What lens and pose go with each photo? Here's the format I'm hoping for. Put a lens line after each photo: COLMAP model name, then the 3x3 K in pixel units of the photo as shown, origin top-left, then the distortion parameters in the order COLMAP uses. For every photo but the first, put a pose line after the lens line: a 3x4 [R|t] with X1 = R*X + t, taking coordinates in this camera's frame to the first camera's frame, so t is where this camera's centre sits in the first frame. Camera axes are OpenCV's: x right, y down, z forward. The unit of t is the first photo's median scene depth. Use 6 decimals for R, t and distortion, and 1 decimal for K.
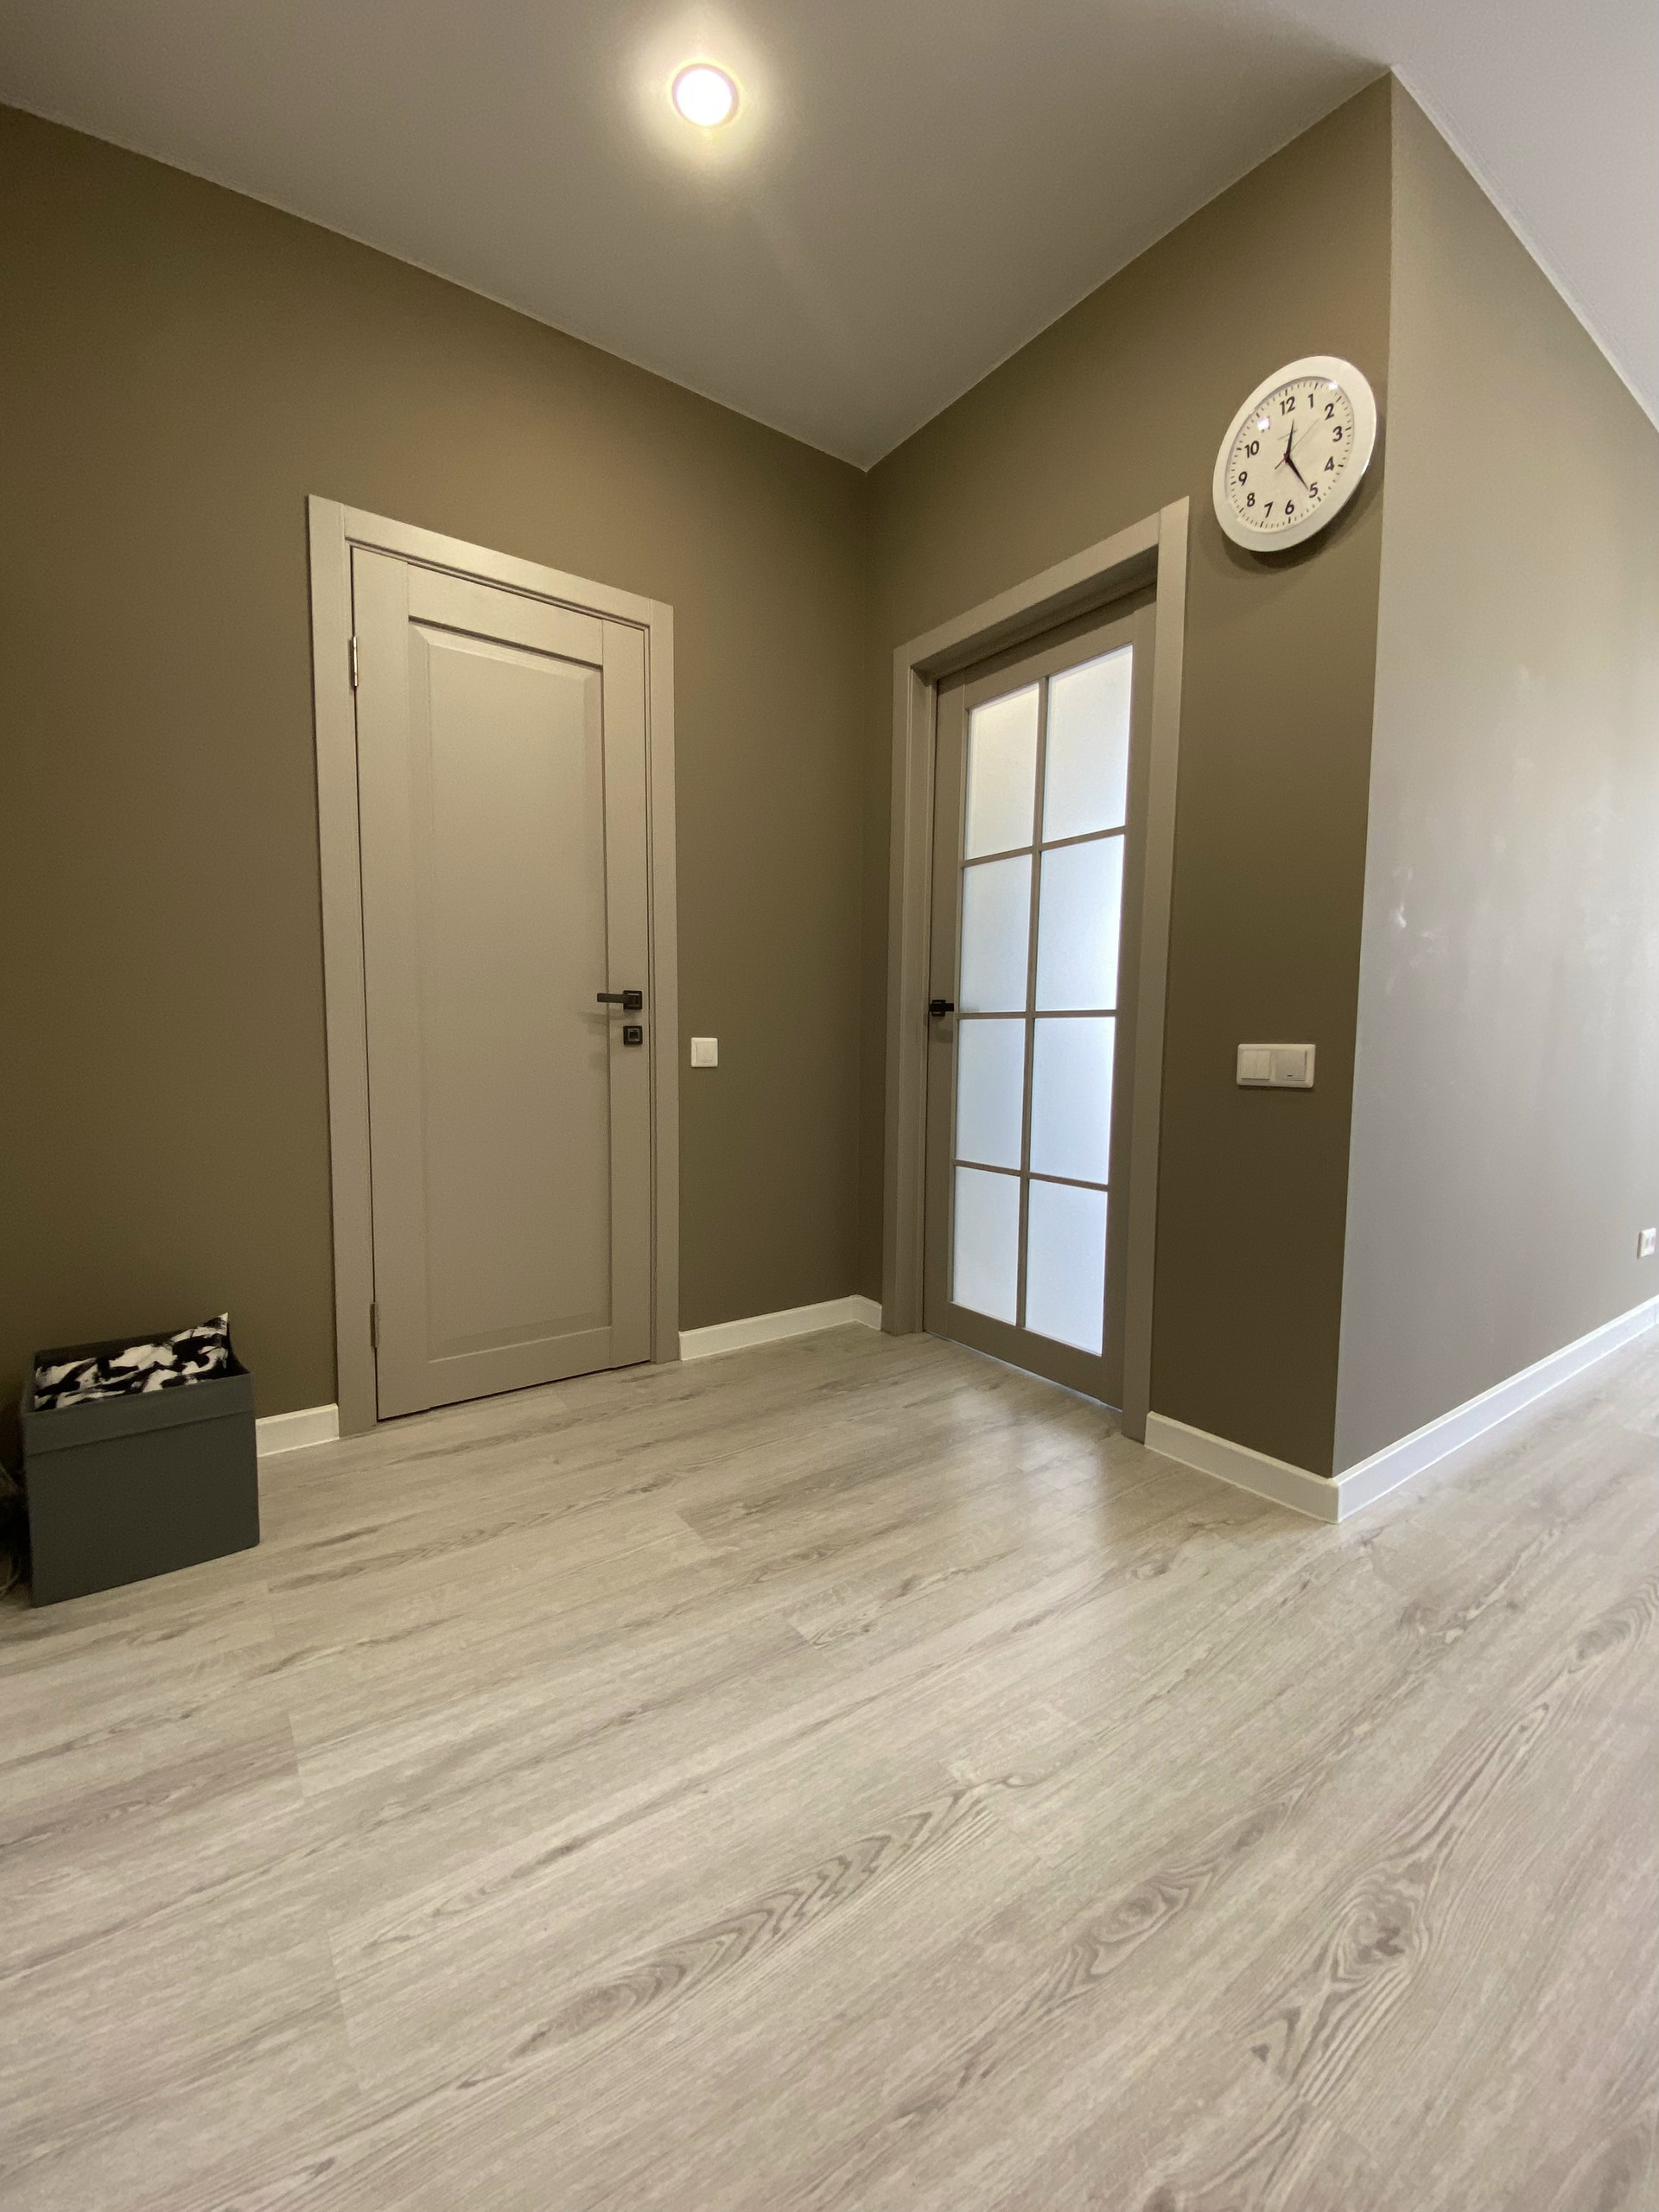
lens RADIAL K [[907.5, 0, 825.4], [0, 907.5, 1113.7], [0, 0, 1]] dist [0.034062, -0.024086]
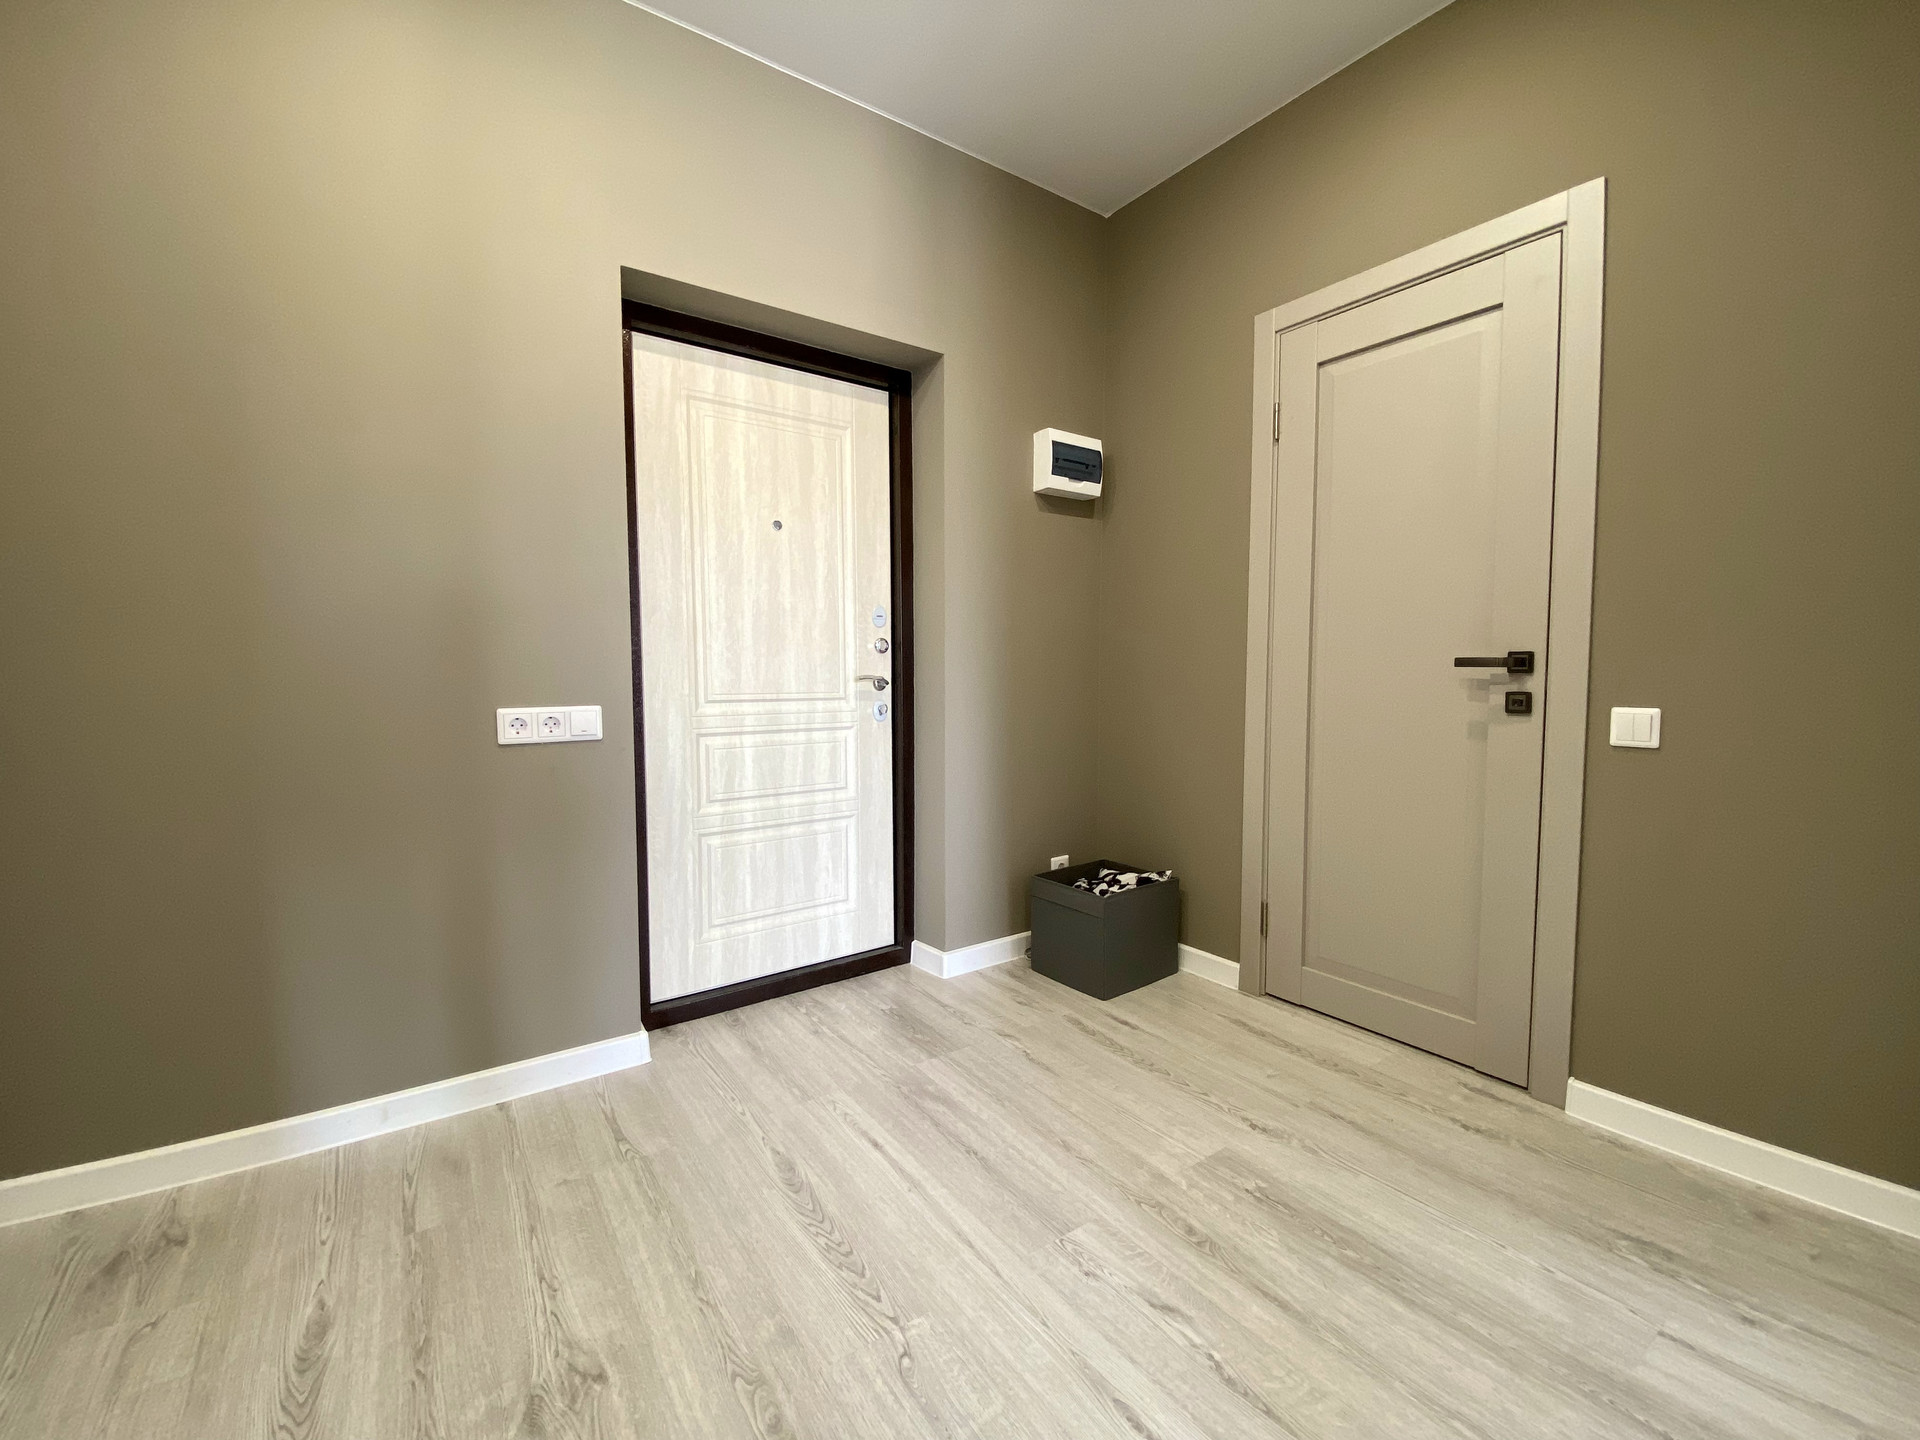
lens RADIAL K [[793.8, 0, 960.0], [0, 793.8, 720.0], [0, 0, 1]] dist [0.024575, -0.021073]
pose [[-0.003511, 0.052614, -0.998609, 1.174937], [-0.081928, 0.995243, 0.052725, -0.141977], [0.996632, 0.081999, 0.000817, 1.000576]]
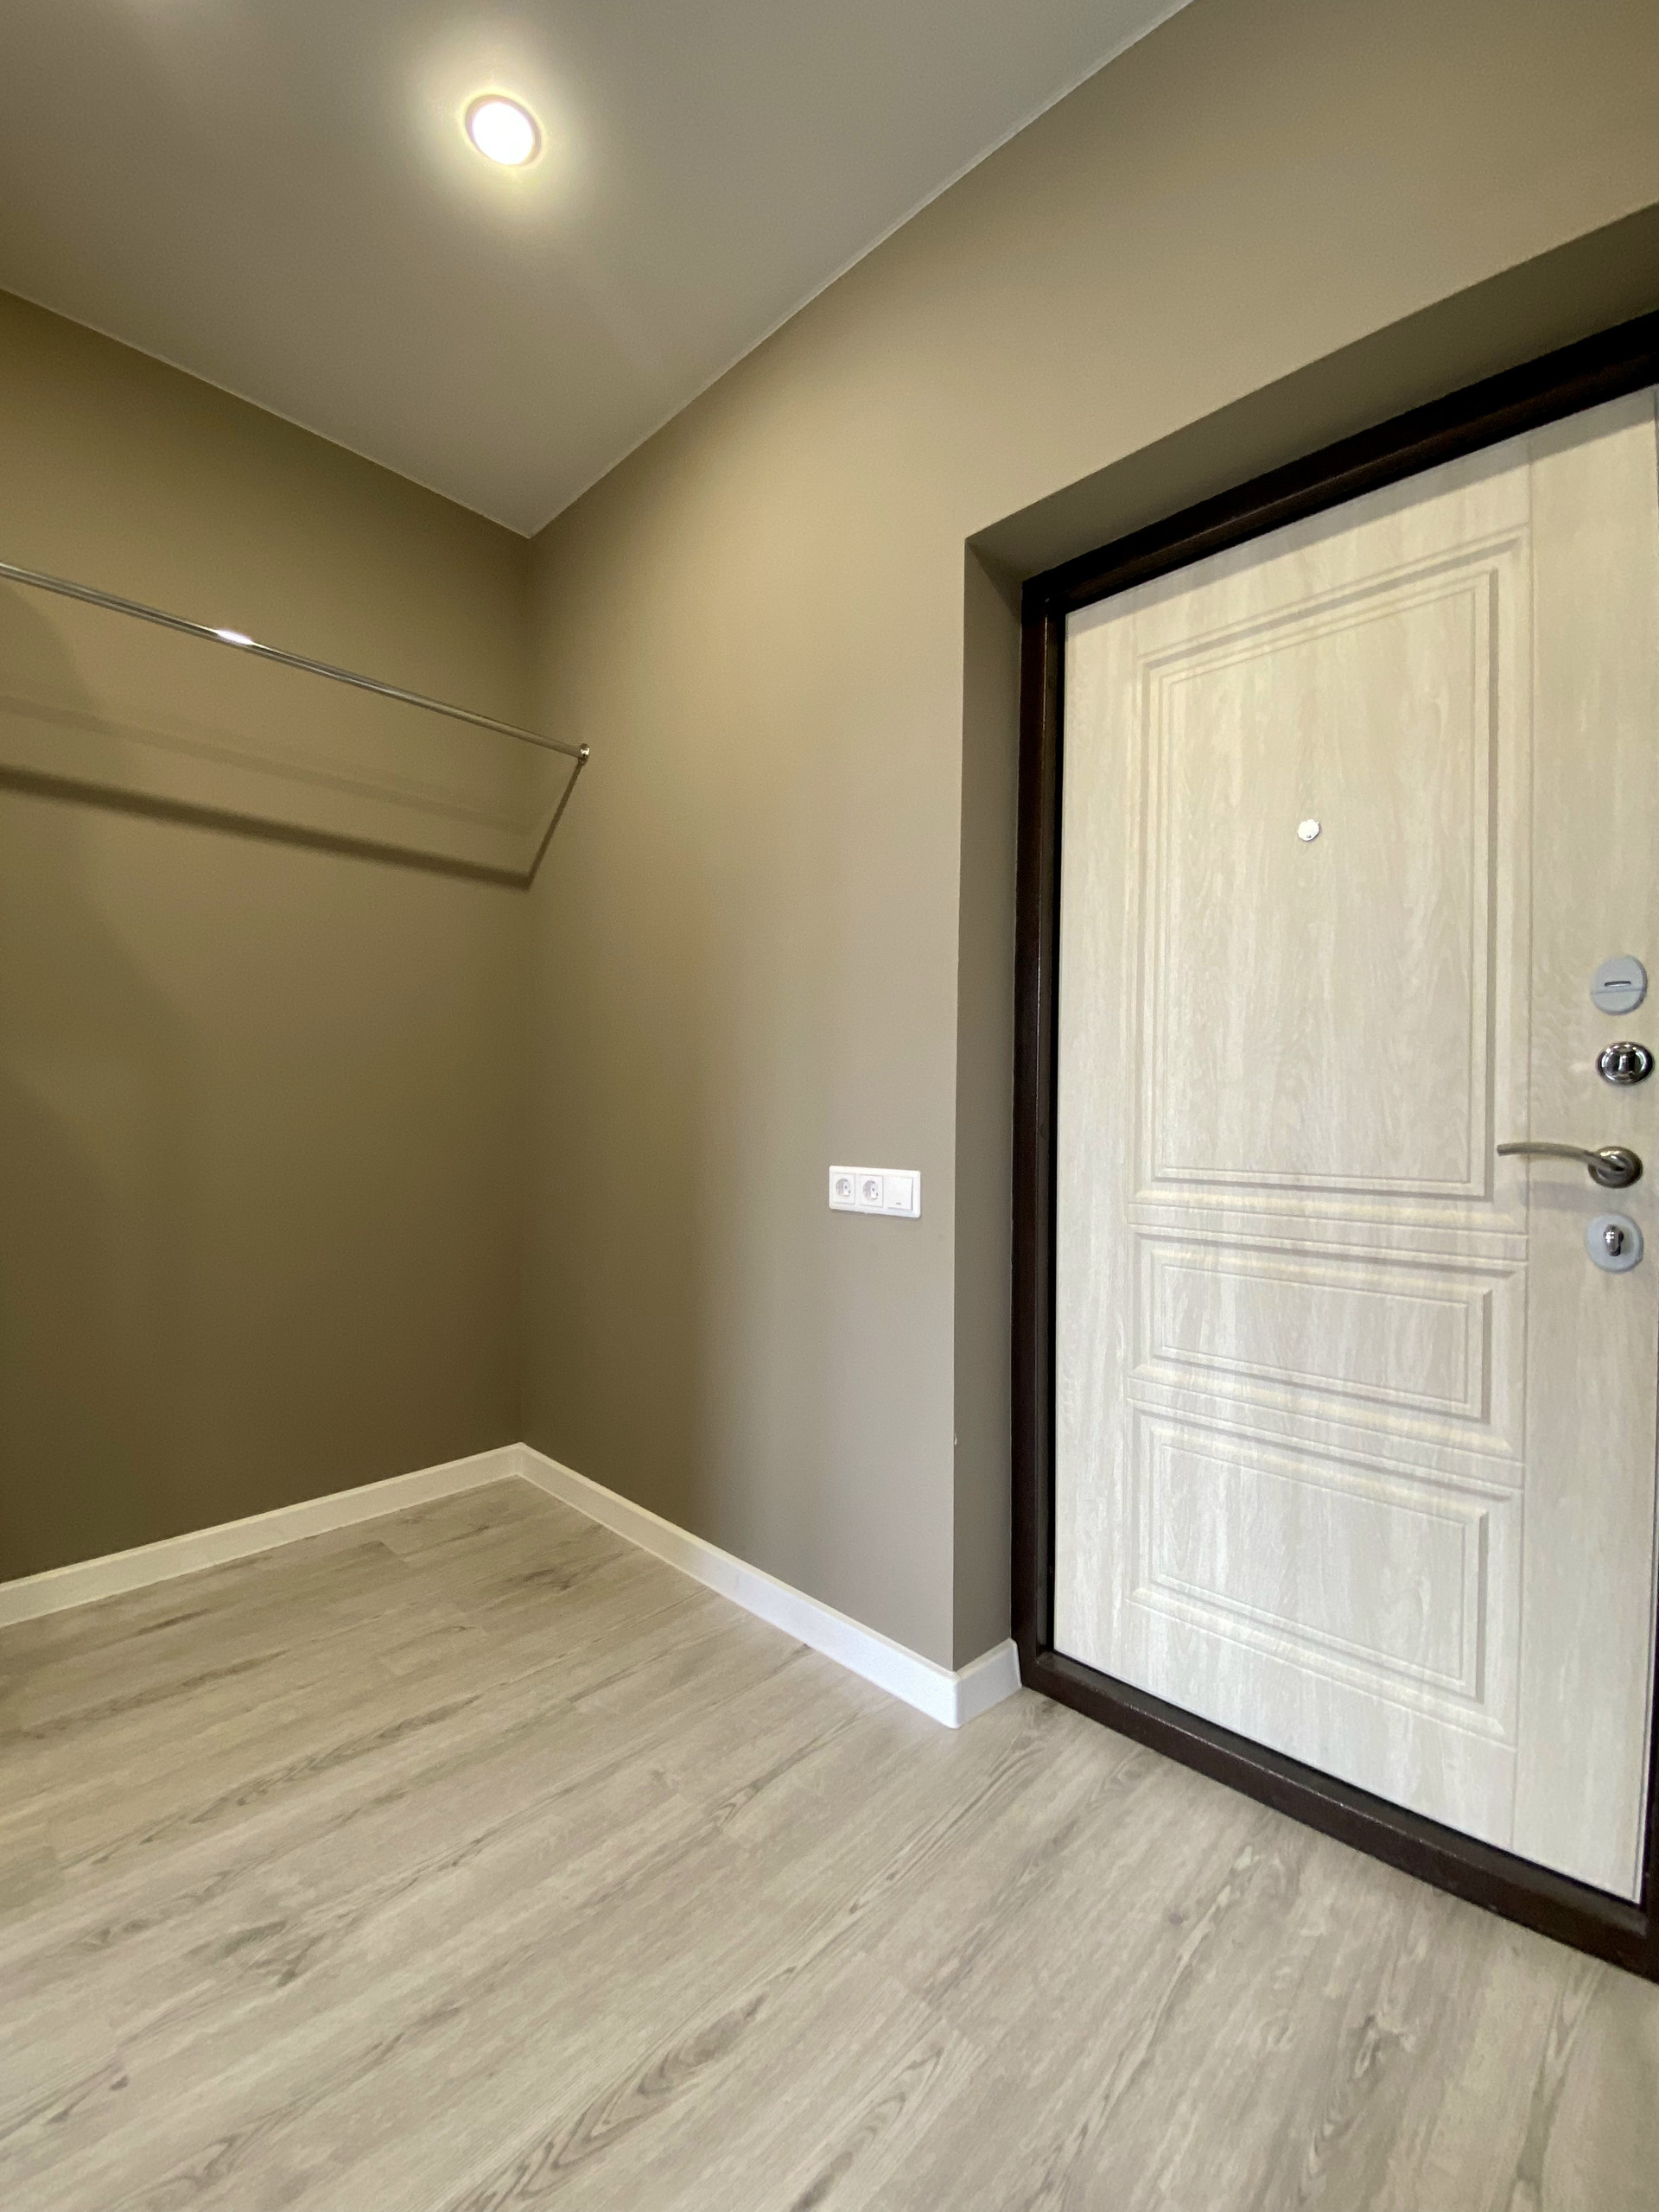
lens RADIAL K [[914.5, 0, 814.7], [0, 914.5, 1107.7], [0, 0, 1]] dist [0.024575, -0.021073]
pose [[-0.983357, -0.016040, -0.180977, -0.113921], [-0.031156, 0.996228, 0.080993, -0.224876], [0.178995, 0.085284, -0.980147, 1.563470]]
